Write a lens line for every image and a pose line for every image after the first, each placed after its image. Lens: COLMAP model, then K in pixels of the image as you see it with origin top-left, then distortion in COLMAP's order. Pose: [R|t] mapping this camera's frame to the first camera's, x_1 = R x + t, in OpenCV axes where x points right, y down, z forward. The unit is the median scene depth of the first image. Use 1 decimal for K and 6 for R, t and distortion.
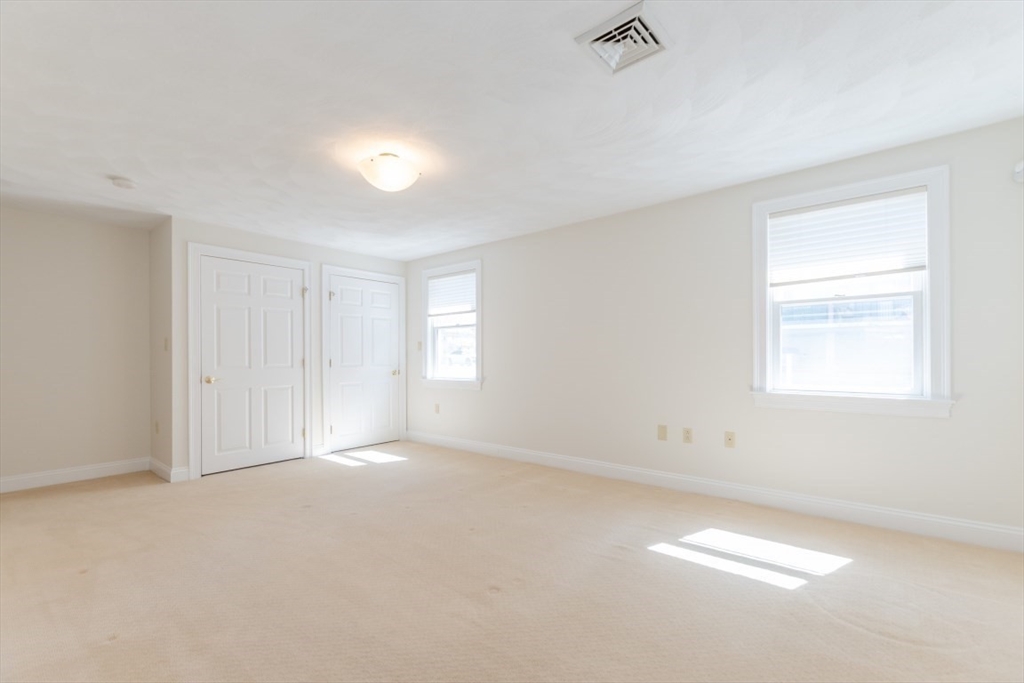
lens RADIAL K [[428.8, 0, 545.4], [0, 428.8, 356.6], [0, 0, 1]] dist [-0.000878, -0.000257]
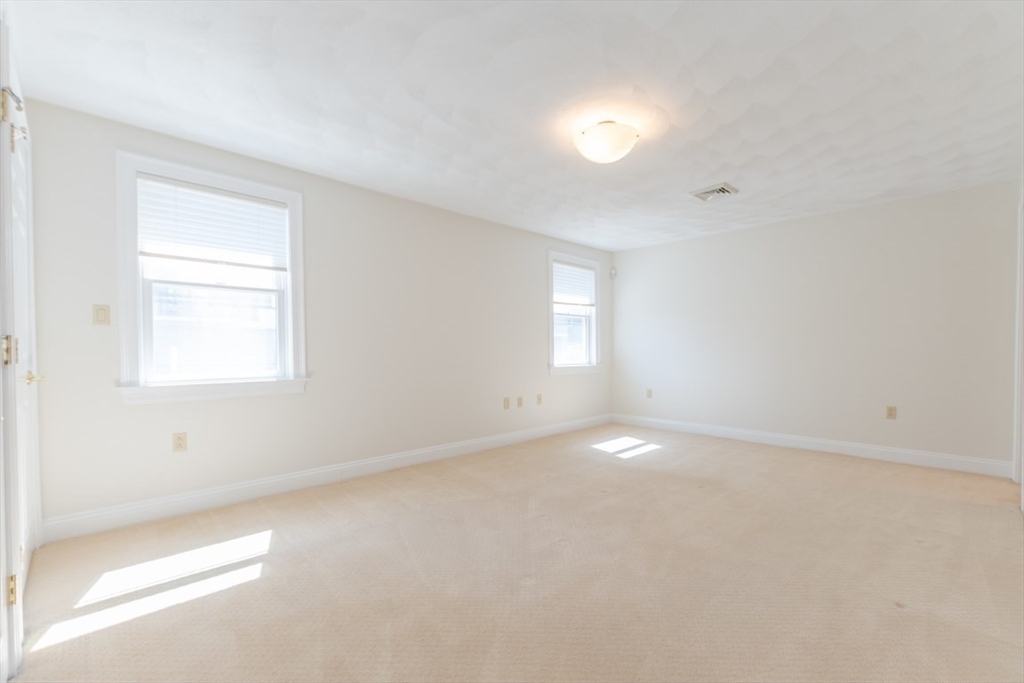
lens RADIAL K [[444.5, 0, 511.5], [0, 444.5, 352.1], [0, 0, 1]] dist [0.001127, -0.000804]
pose [[0.158955, -0.010705, 0.987228, -0.683136], [-0.009371, 0.999880, 0.012351, 0.003778], [-0.987241, -0.011214, 0.158835, 0.505138]]
